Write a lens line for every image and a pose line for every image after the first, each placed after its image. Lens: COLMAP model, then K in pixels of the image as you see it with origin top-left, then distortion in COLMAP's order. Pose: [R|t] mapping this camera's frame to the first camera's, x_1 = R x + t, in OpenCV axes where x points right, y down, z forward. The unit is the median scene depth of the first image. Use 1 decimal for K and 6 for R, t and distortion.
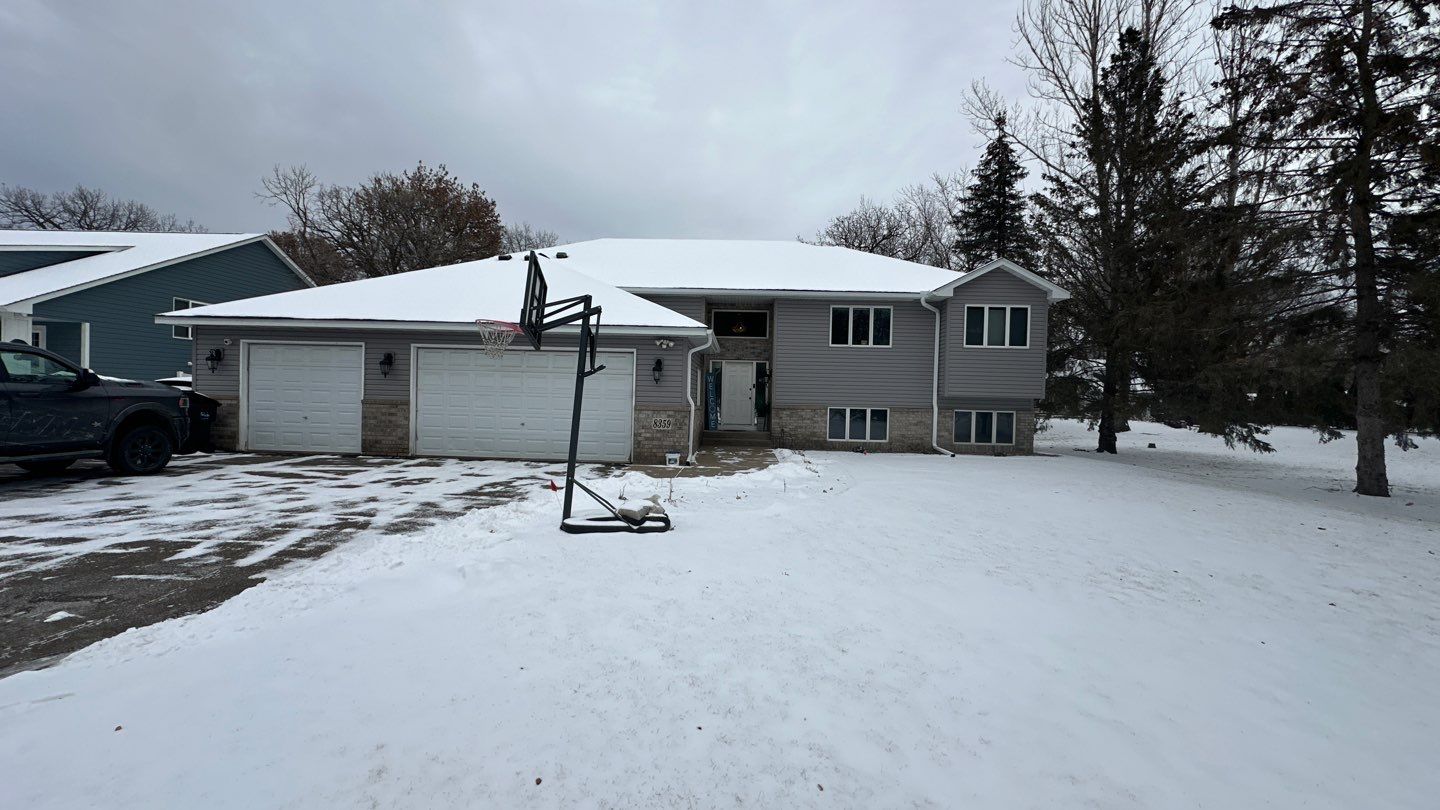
lens RADIAL K [[576.0, 0, 720.2], [0, 576.0, 401.2], [0, 0, 1]] dist [-0.007173, 0.001180]
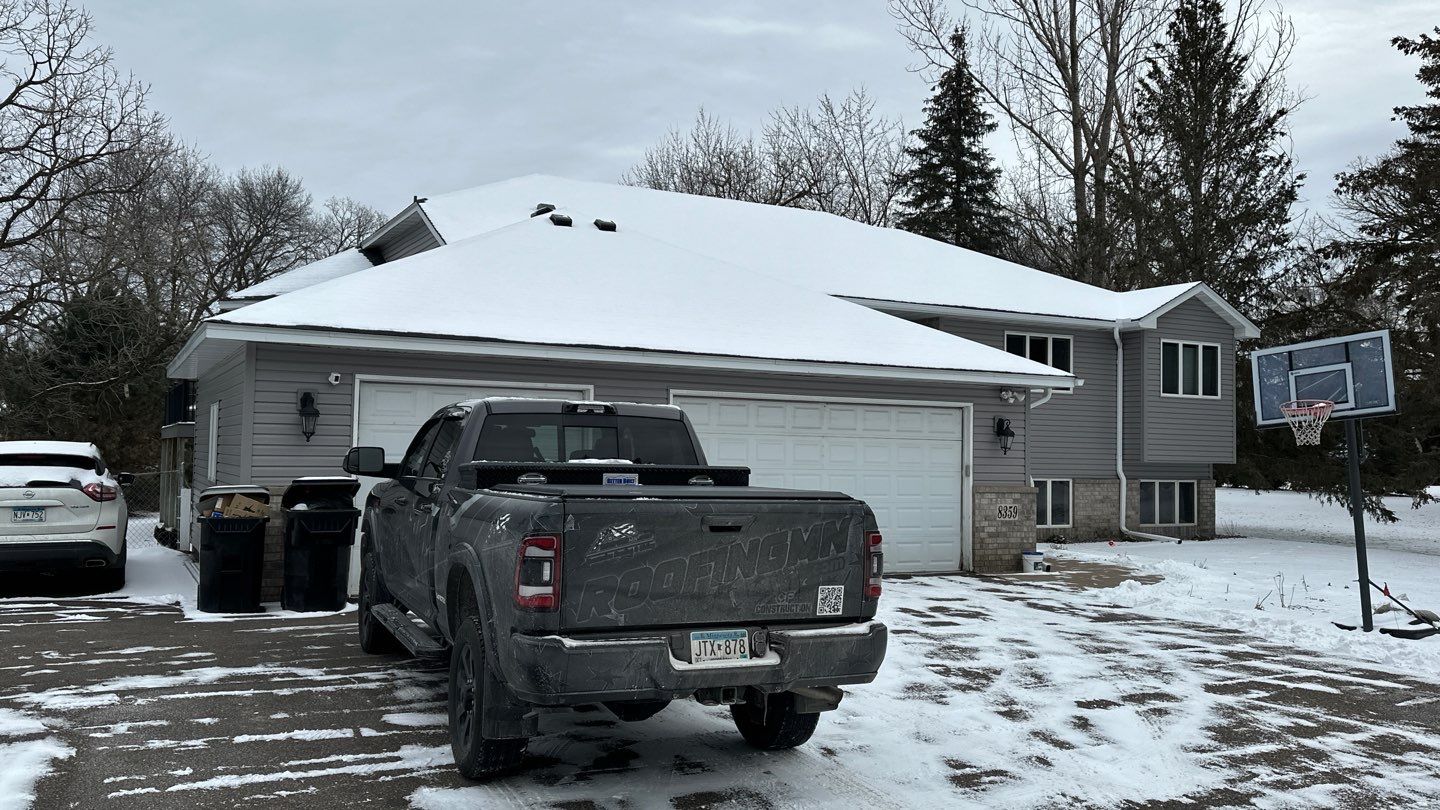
lens RADIAL K [[1127.6, 0, 720.0], [0, 1127.6, 406.9], [0, 0, 1]] dist [0.003875, 0.001353]
pose [[0.882864, 0.011072, 0.469499, -0.766017], [0.008124, 0.999212, -0.038840, -0.027299], [-0.469559, 0.038105, 0.882078, -0.025396]]
